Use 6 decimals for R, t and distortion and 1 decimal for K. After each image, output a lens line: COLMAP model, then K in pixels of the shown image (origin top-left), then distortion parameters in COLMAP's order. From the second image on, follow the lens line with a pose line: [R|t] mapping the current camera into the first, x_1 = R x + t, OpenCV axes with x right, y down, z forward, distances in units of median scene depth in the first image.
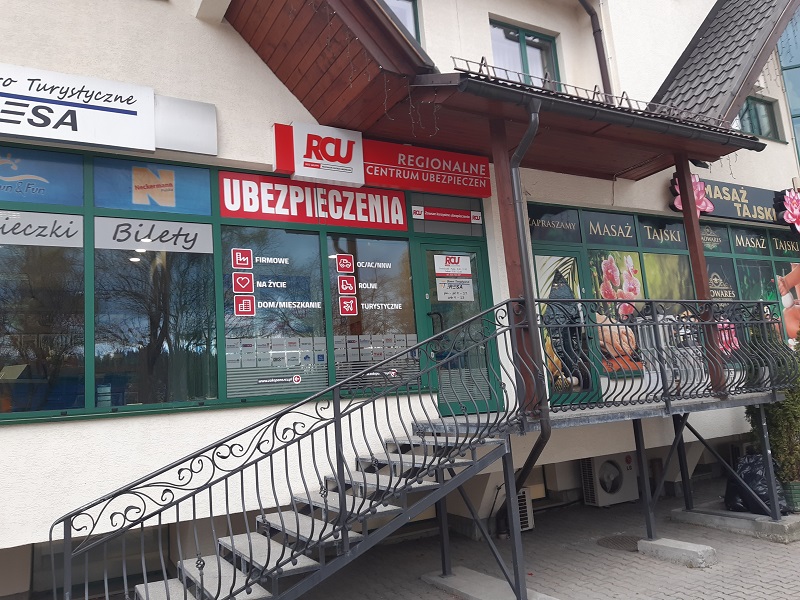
lens RADIAL K [[631.1, 0, 399.6], [0, 631.1, 299.0], [0, 0, 1]] dist [0.000494, -0.000256]
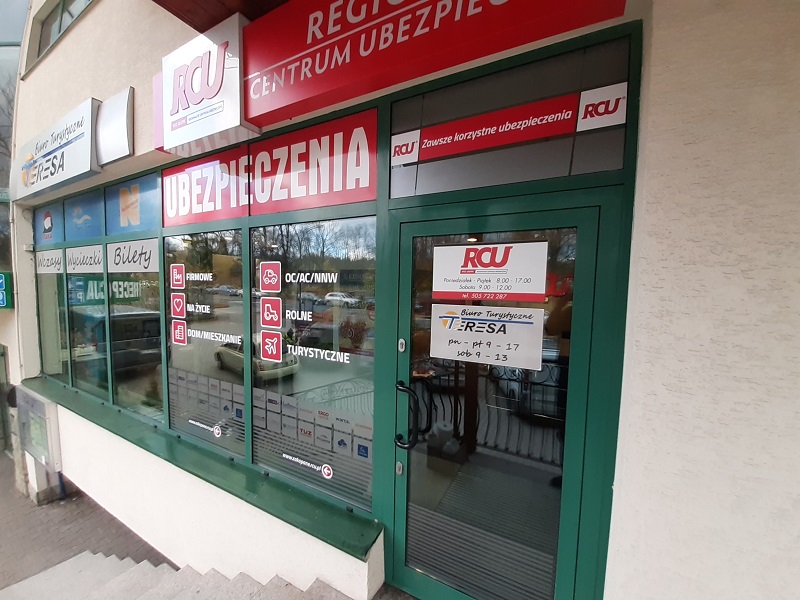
lens RADIAL K [[316.0, 0, 400.0], [0, 316.0, 314.9], [0, 0, 1]] dist [-0.000259, -0.012083]
pose [[0.532660, 0.152818, -0.832418, 0.230734], [0.061657, 0.973942, 0.218254, -0.075505], [0.844081, -0.167579, 0.509358, 0.891900]]
